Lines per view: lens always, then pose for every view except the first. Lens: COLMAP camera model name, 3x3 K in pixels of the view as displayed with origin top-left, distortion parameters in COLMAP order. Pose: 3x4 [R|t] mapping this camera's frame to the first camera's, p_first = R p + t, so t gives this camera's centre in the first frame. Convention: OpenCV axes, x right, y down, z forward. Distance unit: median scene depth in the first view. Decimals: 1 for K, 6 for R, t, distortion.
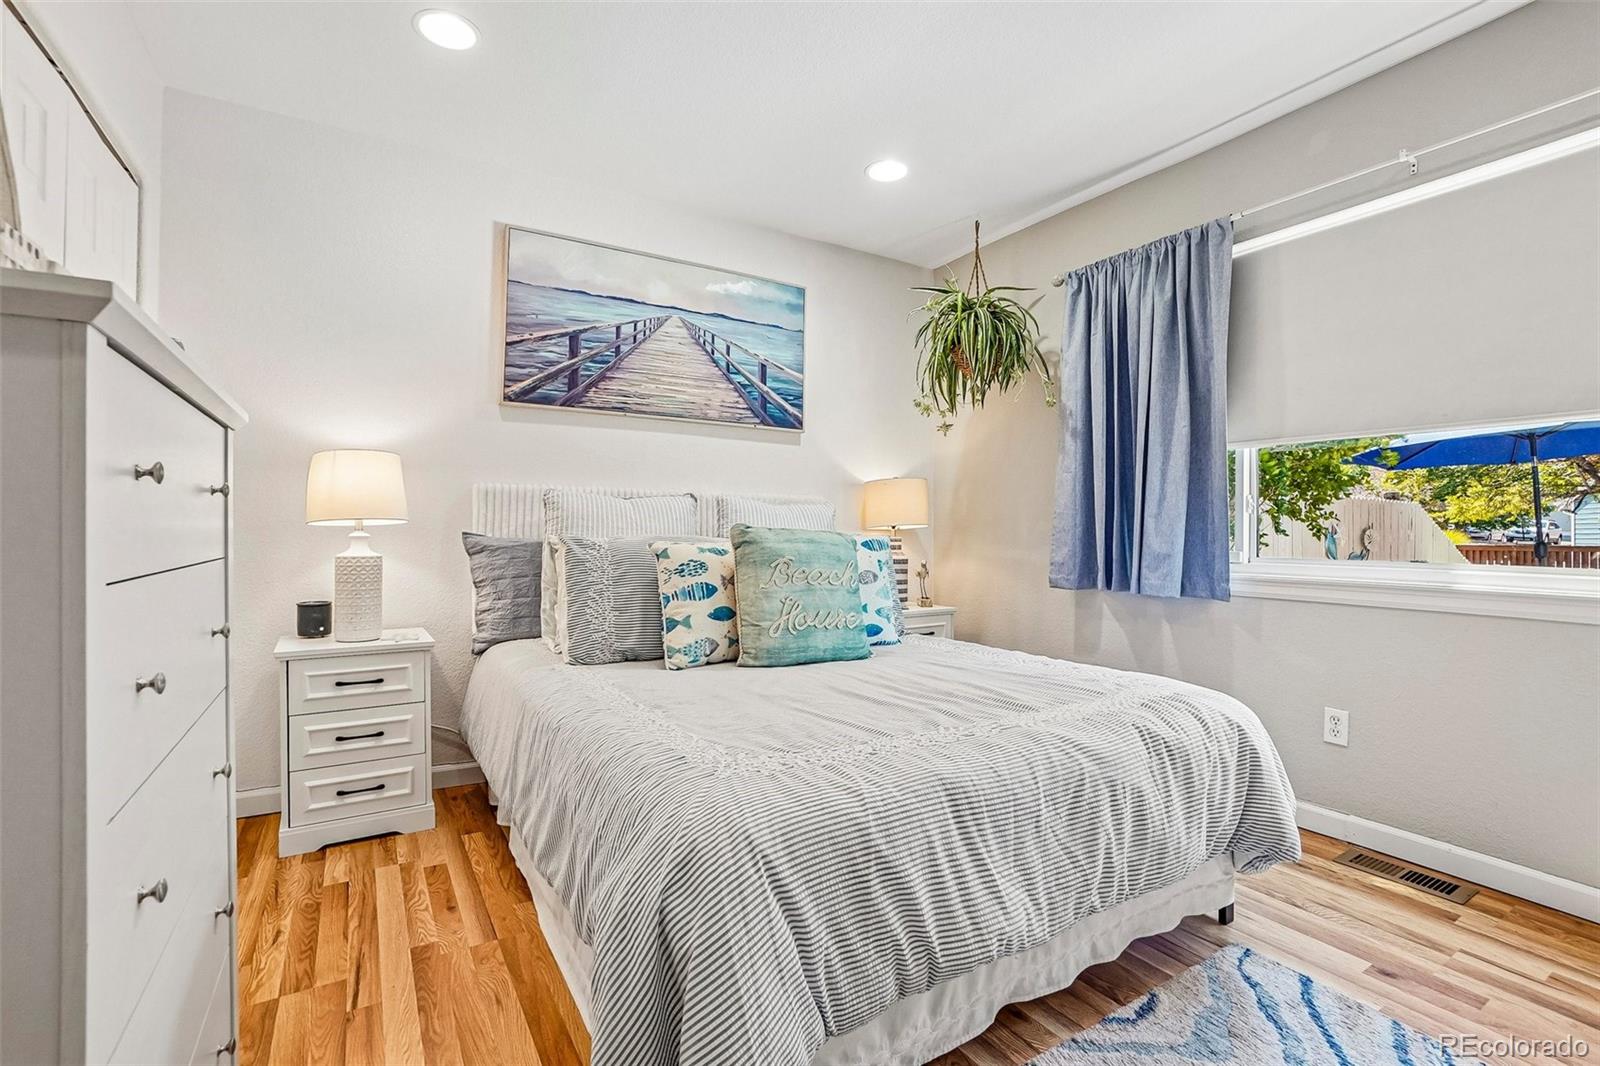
lens RADIAL K [[711.9, 0, 796.9], [0, 711.9, 527.2], [0, 0, 1]] dist [-0.067296, 0.019683]
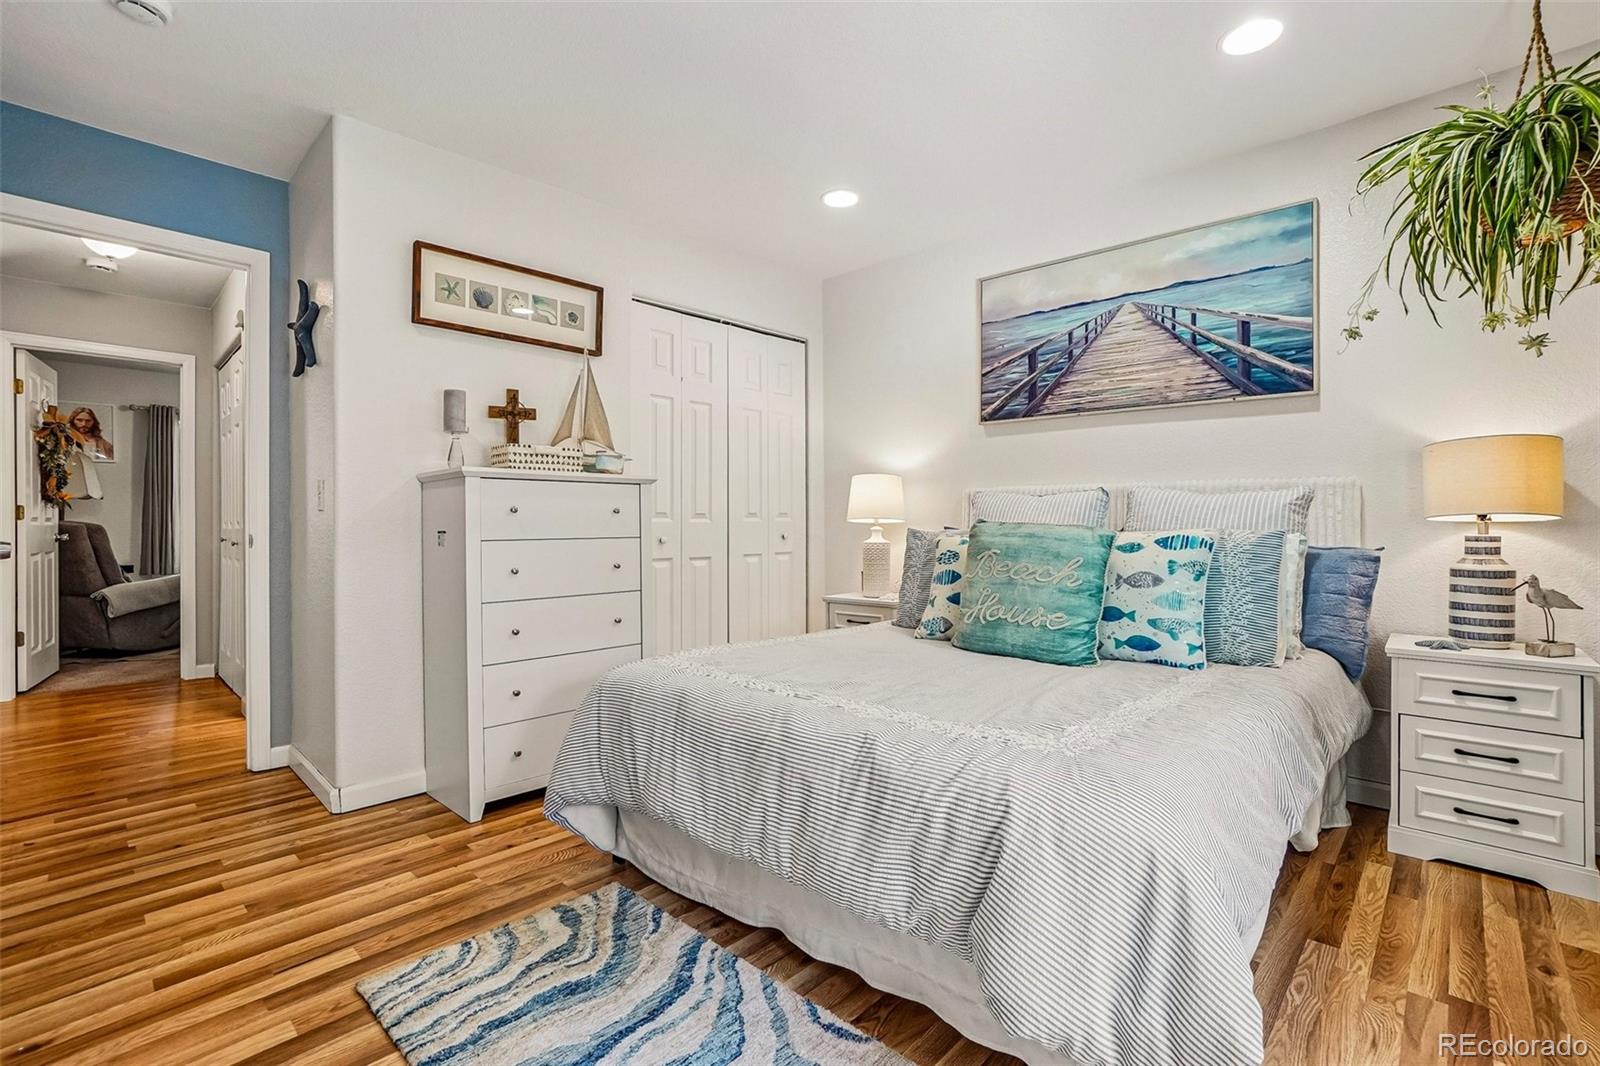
lens RADIAL K [[711.9, 0, 796.9], [0, 711.9, 527.2], [0, 0, 1]] dist [-0.067296, 0.019683]
pose [[0.265427, -0.000827, -0.964131, 0.630422], [0.007275, 0.999973, 0.001145, 0.003377], [0.964104, -0.007319, 0.265425, 0.310251]]
